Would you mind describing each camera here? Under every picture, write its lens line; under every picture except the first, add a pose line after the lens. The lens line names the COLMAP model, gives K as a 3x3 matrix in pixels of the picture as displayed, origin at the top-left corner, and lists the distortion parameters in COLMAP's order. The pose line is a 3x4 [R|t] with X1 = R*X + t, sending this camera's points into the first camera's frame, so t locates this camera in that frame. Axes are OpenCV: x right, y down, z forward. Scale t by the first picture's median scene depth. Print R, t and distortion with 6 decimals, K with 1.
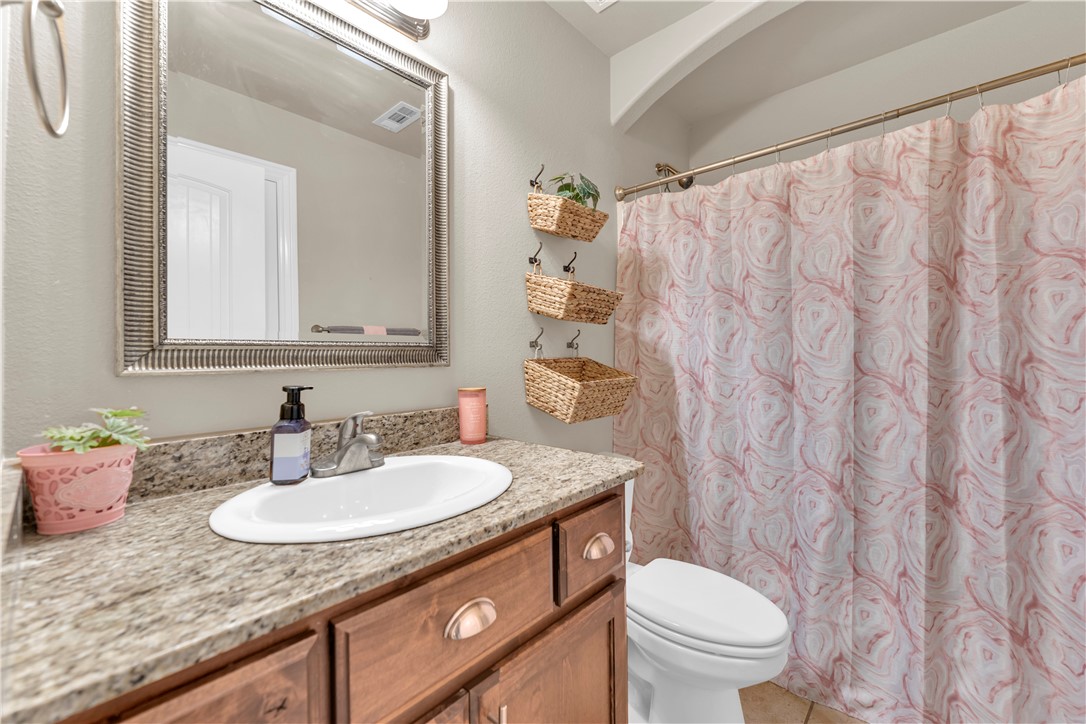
lens RADIAL K [[442.4, 0, 547.2], [0, 442.4, 354.8], [0, 0, 1]] dist [0.000915, 0.000117]
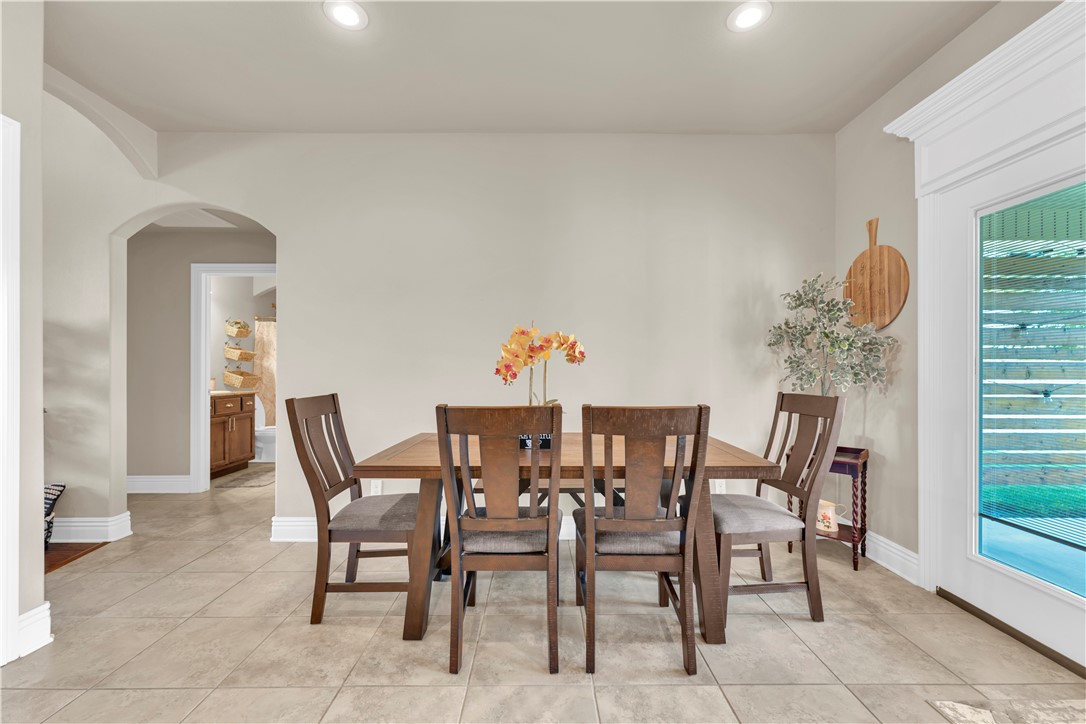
lens RADIAL K [[442.4, 0, 543.2], [0, 442.4, 368.3], [0, 0, 1]] dist [0.000915, 0.000117]
pose [[0.746486, 0.015703, 0.665216, -0.486315], [-0.011700, 0.999877, -0.010474, -0.006601], [-0.665298, 0.000035, 0.746578, -3.279091]]
